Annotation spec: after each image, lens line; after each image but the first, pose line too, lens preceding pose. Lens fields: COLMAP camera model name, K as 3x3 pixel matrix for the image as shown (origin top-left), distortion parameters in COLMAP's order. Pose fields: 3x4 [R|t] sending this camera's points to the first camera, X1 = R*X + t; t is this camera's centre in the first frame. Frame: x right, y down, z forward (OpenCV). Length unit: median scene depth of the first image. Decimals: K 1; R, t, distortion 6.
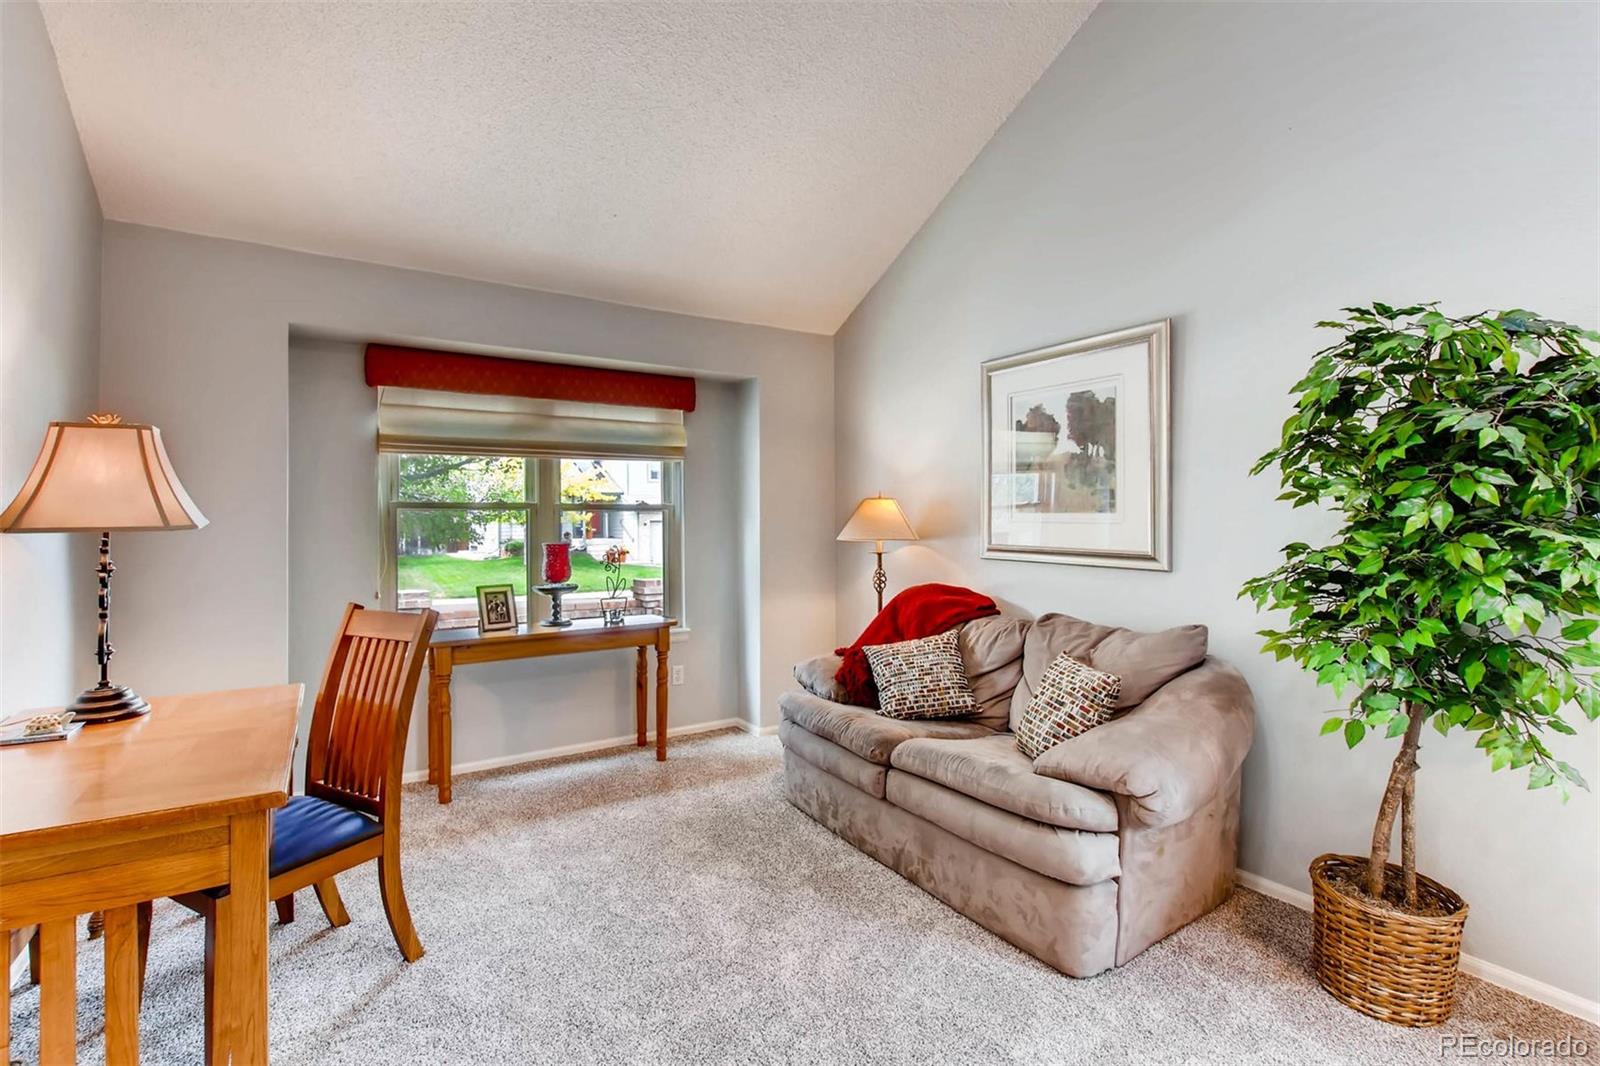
lens RADIAL K [[694.7, 0, 793.5], [0, 694.7, 528.7], [0, 0, 1]] dist [0.004395, -0.002705]
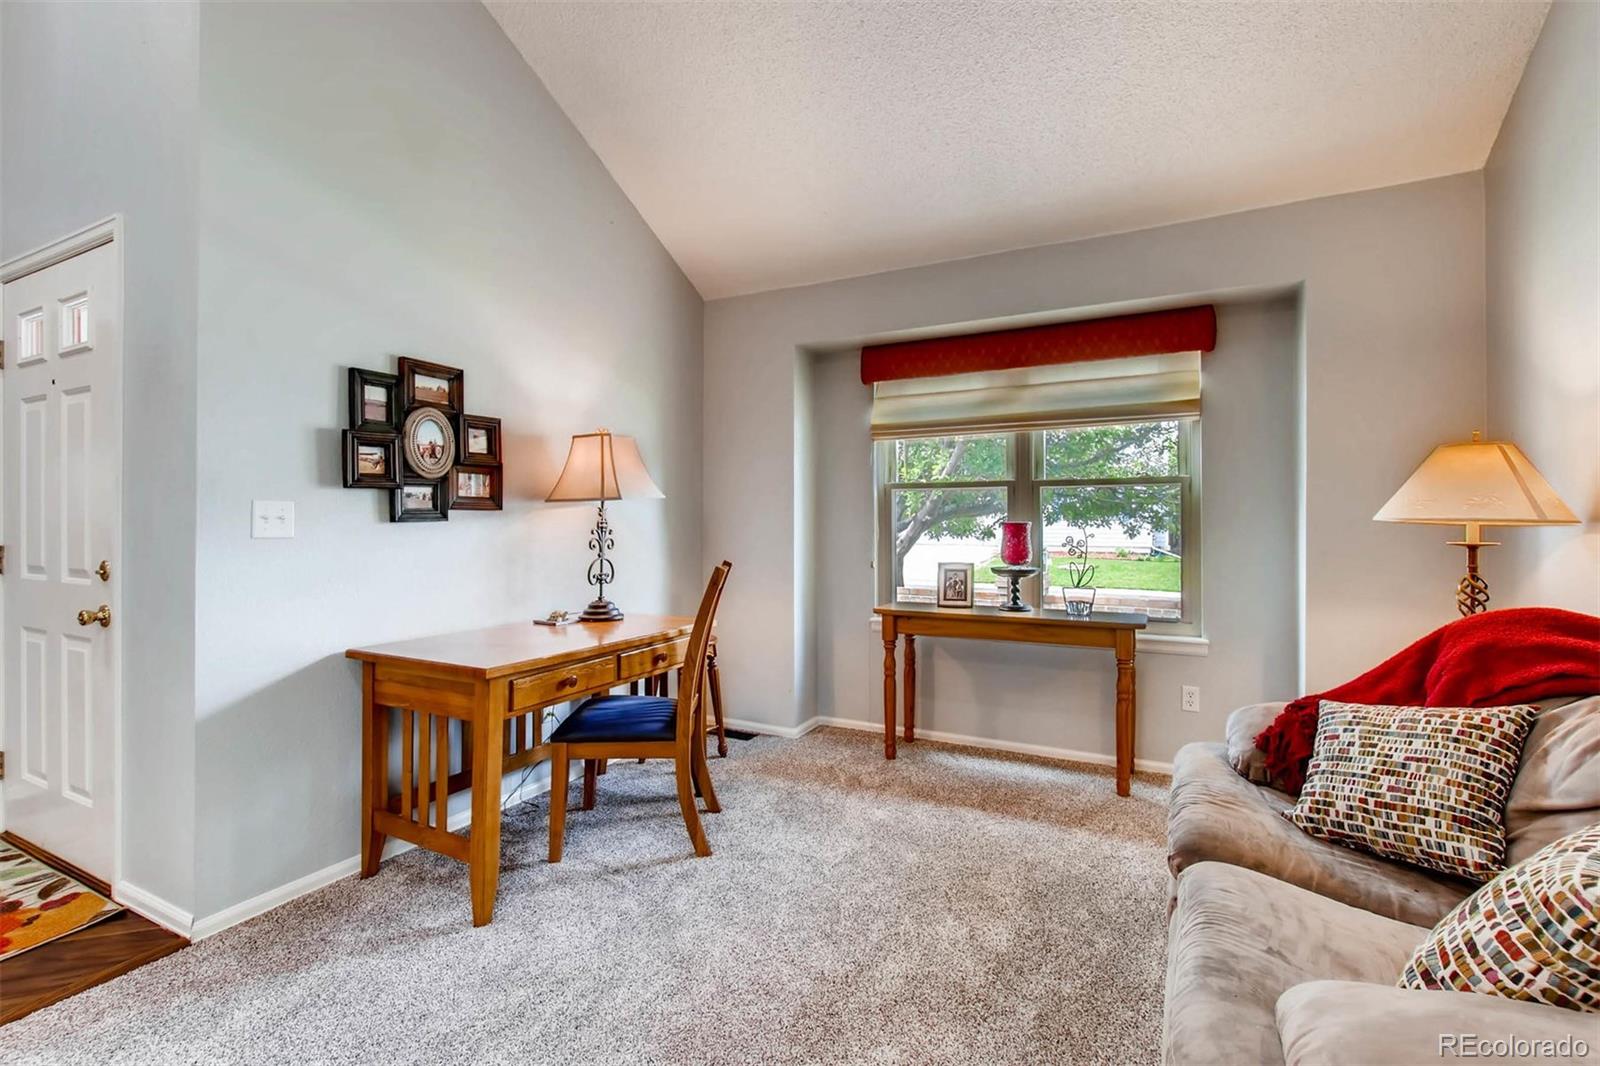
lens RADIAL K [[694.7, 0, 791.1], [0, 694.7, 525.0], [0, 0, 1]] dist [0.004395, -0.002705]
pose [[0.535598, 0.014034, -0.844357, 0.326313], [-0.008636, 0.999901, 0.011142, 0.019472], [0.844429, 0.001324, 0.535666, 0.290910]]
